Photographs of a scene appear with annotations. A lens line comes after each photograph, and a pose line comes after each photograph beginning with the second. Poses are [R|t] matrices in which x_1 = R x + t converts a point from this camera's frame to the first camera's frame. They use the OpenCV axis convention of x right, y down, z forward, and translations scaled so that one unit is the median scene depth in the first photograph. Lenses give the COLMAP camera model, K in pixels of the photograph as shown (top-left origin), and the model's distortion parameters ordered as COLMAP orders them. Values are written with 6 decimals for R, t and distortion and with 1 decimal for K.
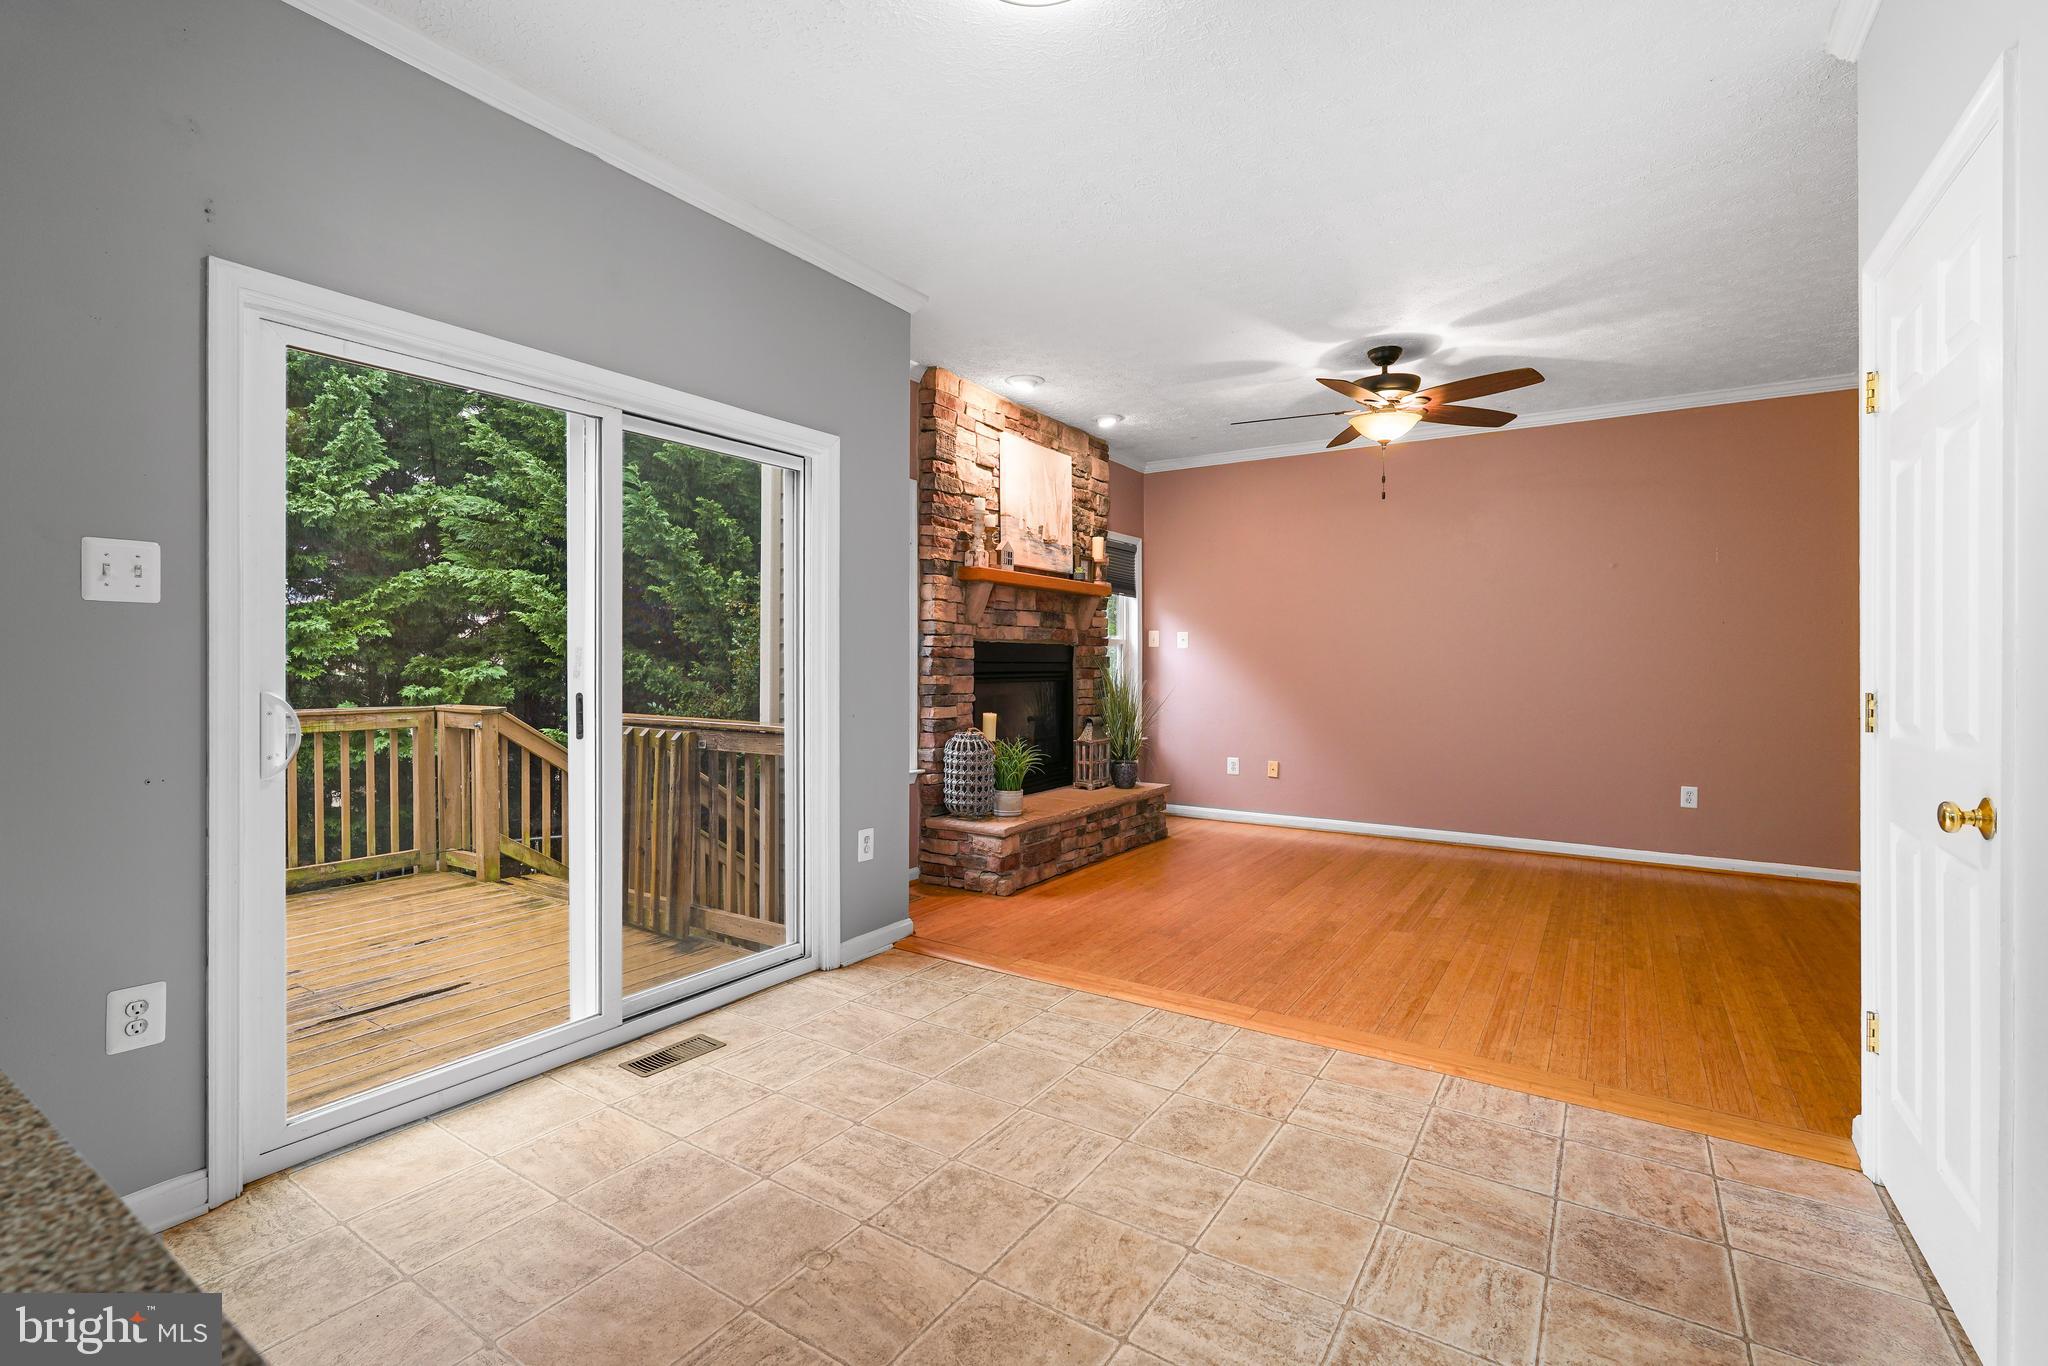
lens RADIAL K [[910.7, 0, 1018.8], [0, 910.7, 658.9], [0, 0, 1]] dist [-0.007445, 0.004079]
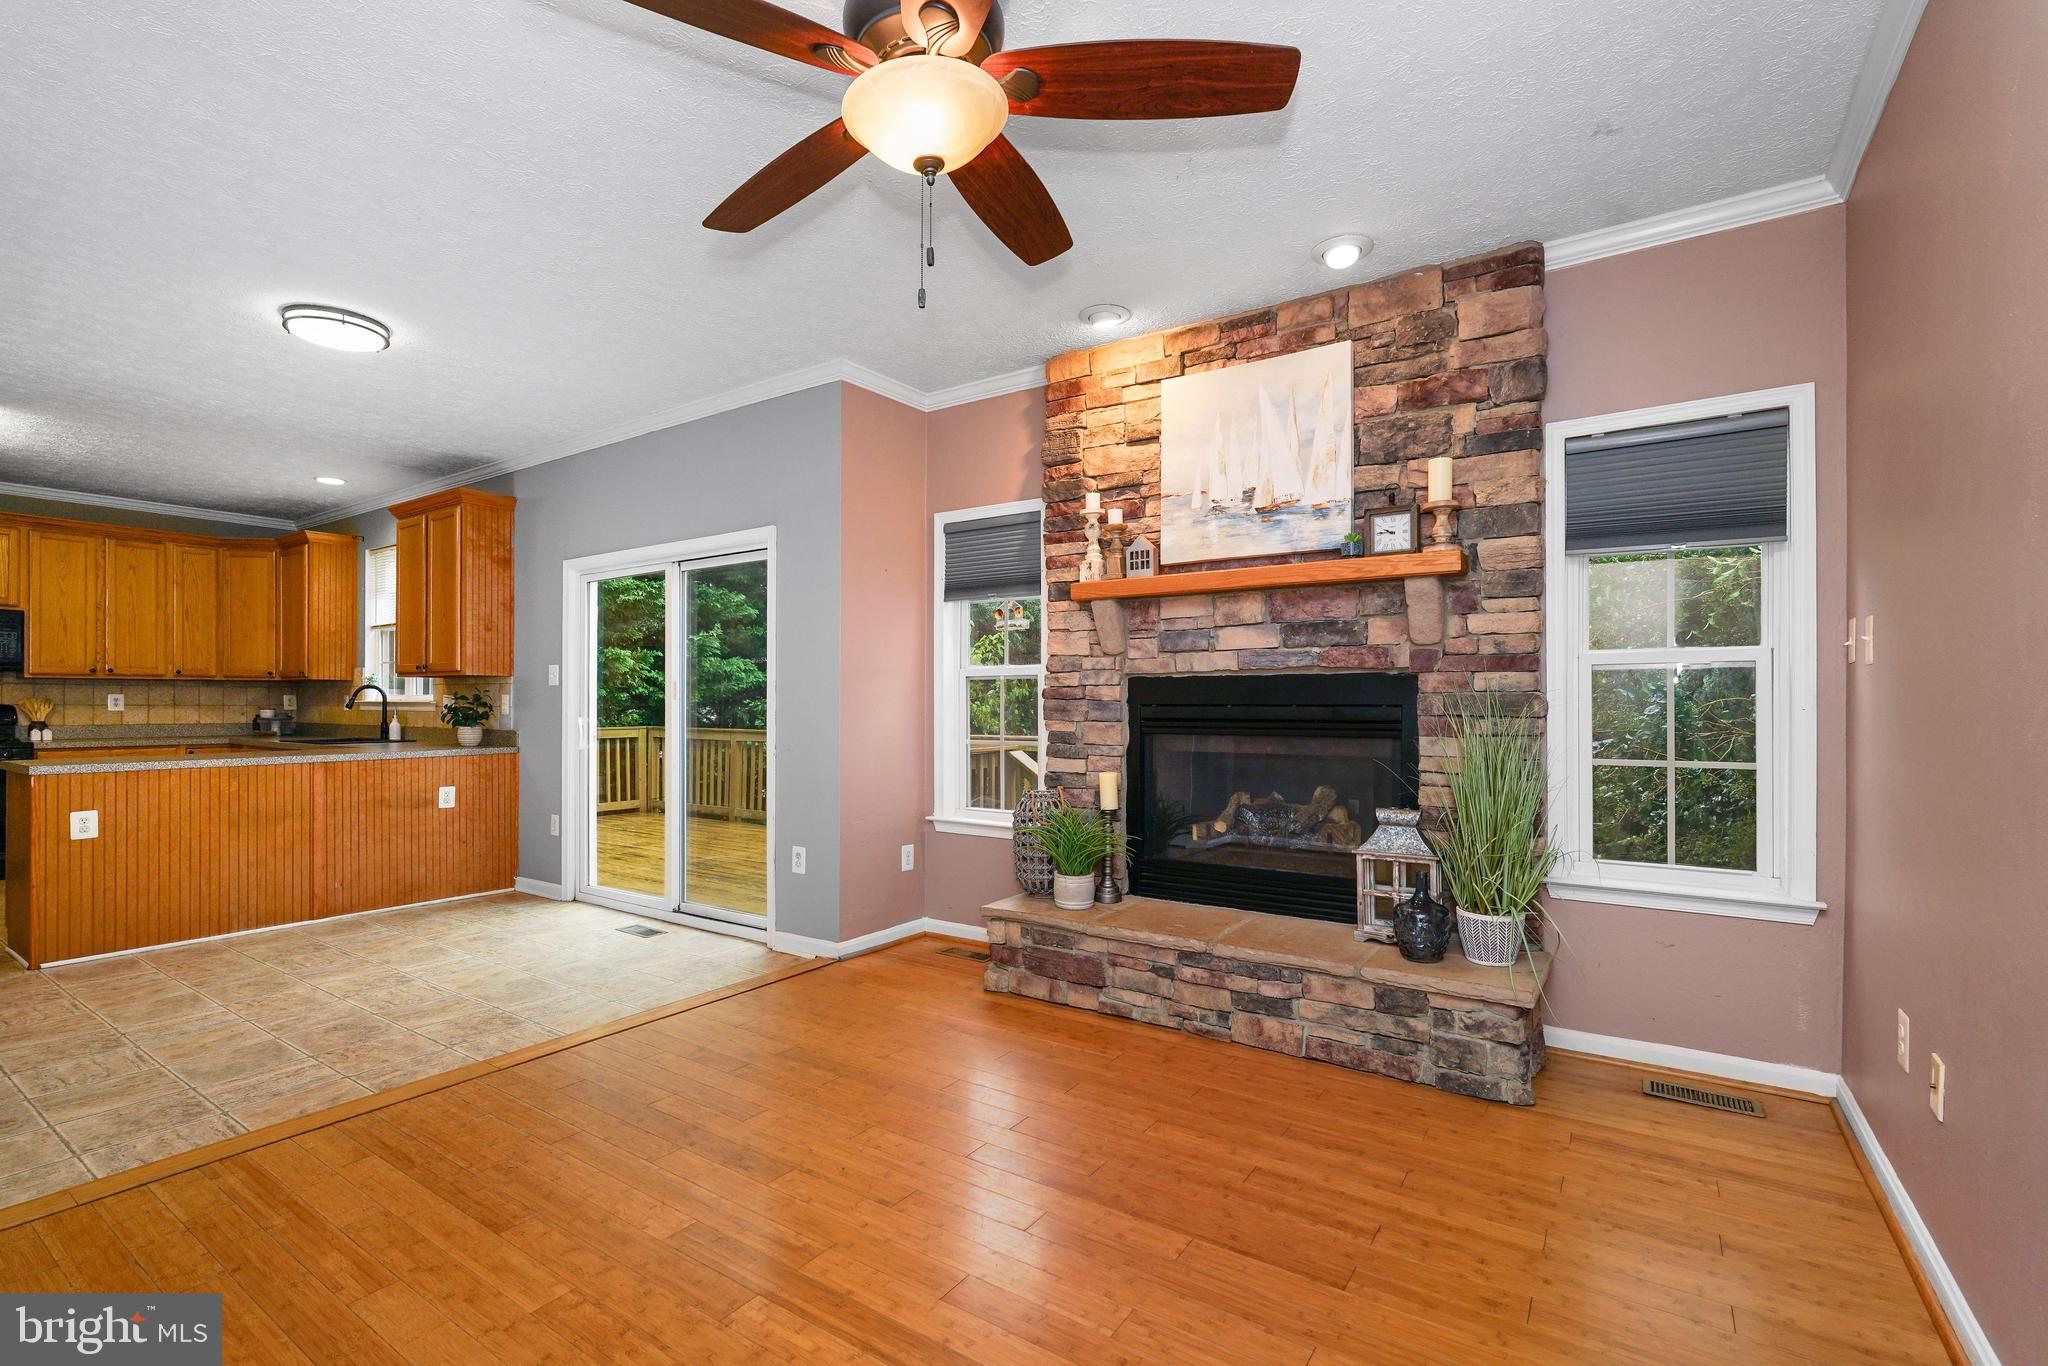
lens RADIAL K [[910.7, 0, 1006.4], [0, 910.7, 697.3], [0, 0, 1]] dist [-0.007445, 0.004079]
pose [[-0.020017, -0.010607, -0.999743, 0.613367], [0.002040, 0.999941, -0.010650, 0.004700], [0.999798, -0.002253, -0.019995, 0.787515]]
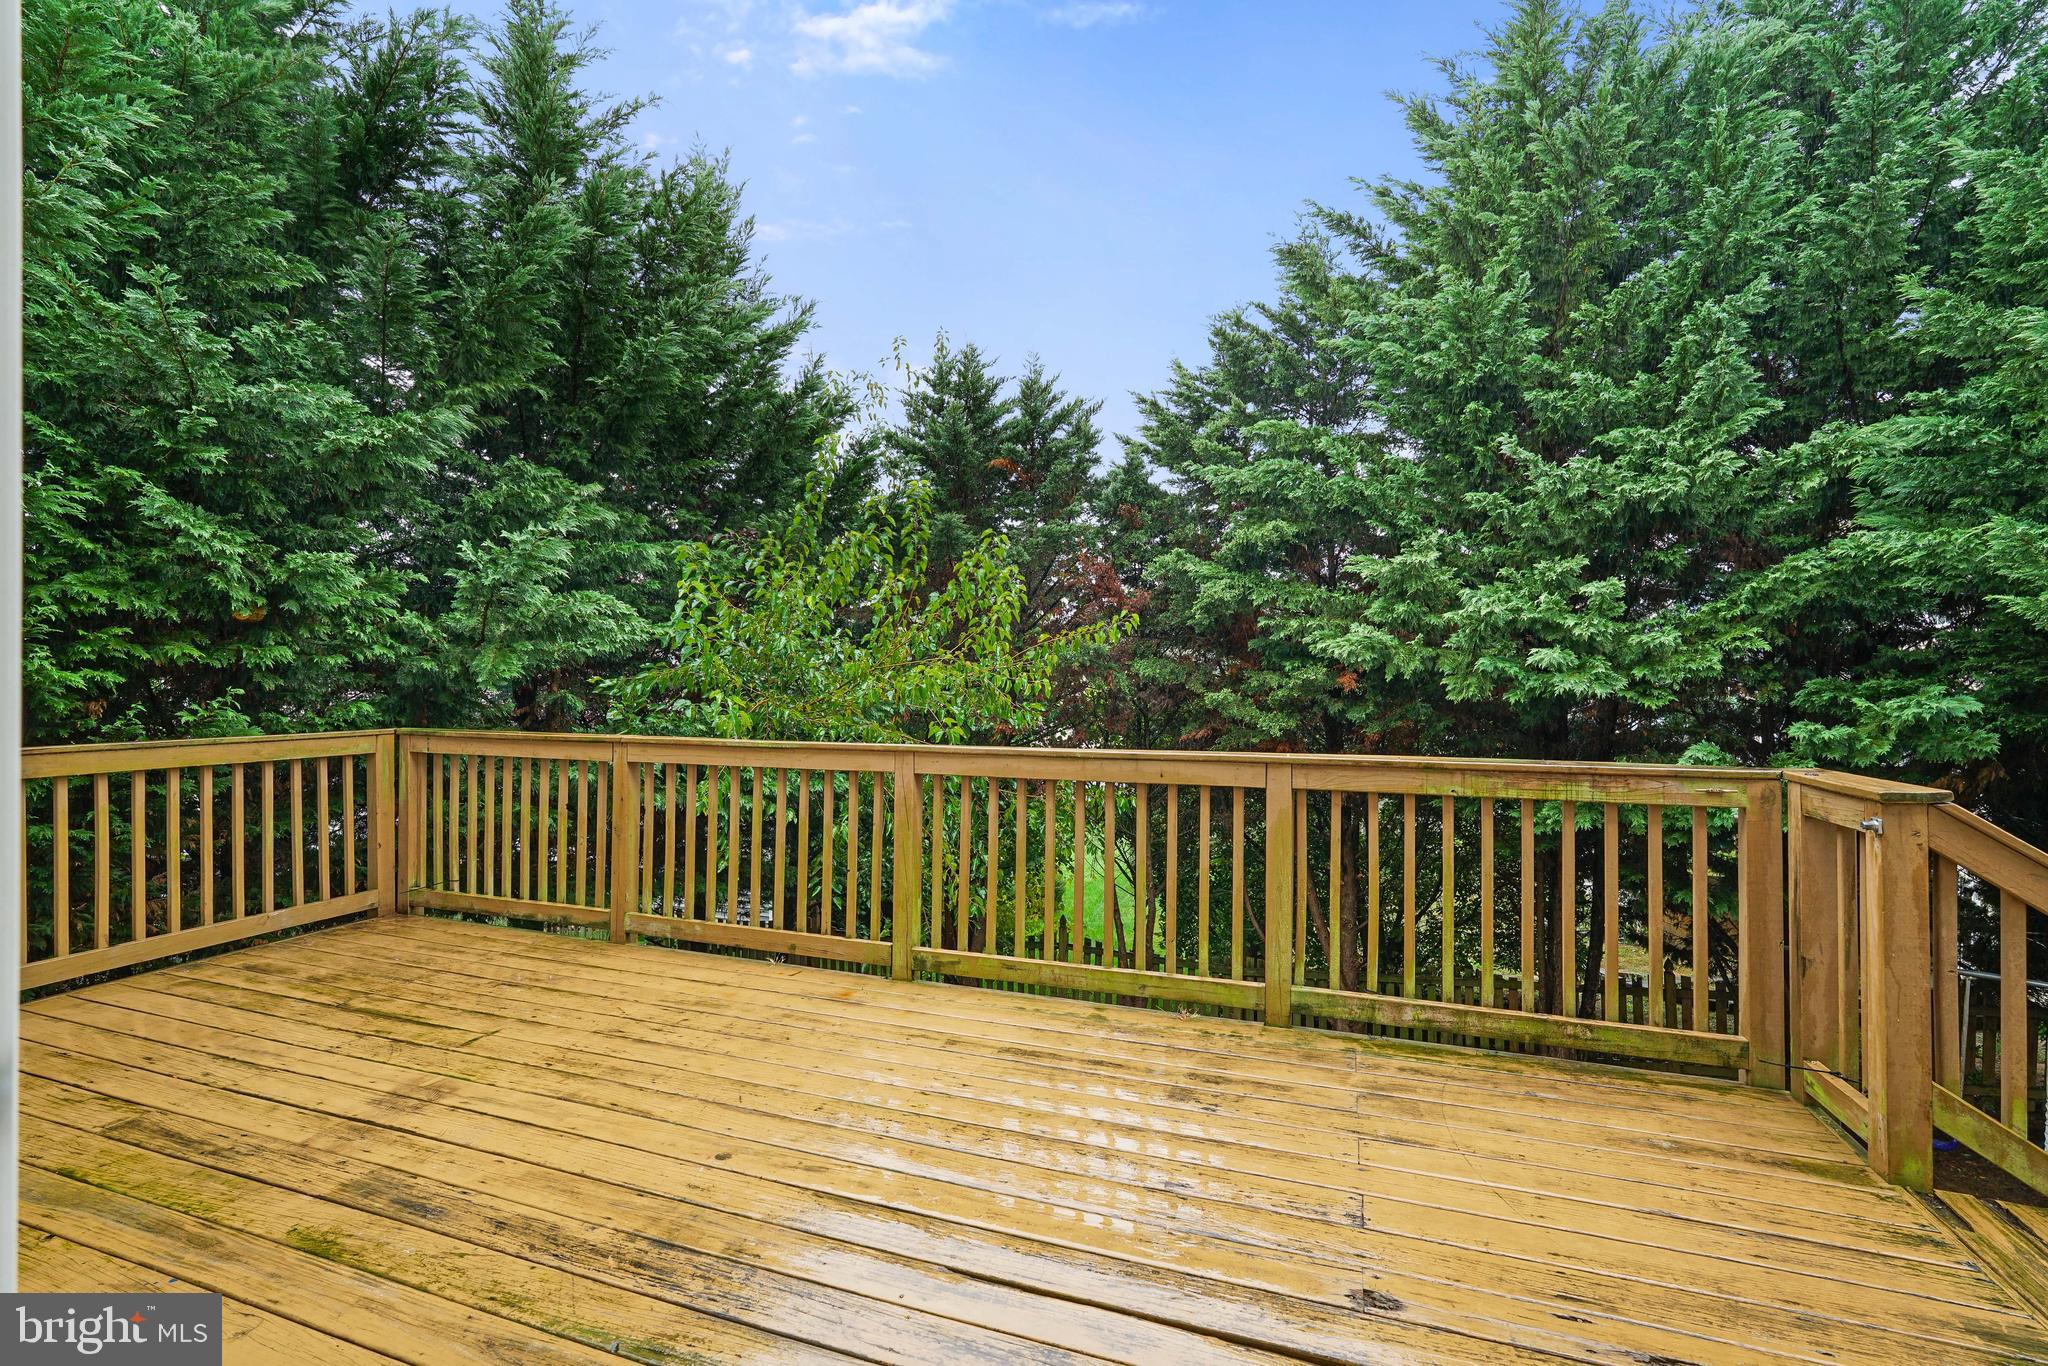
lens RADIAL K [[910.7, 0, 1014.9], [0, 910.7, 683.8], [0, 0, 1]] dist [-0.007445, 0.004079]
pose [[0.226769, -0.001376, -0.973948, -0.215617], [0.000320, 0.999999, -0.001339, 0.002166], [0.973948, -0.000008, 0.226769, 0.413145]]
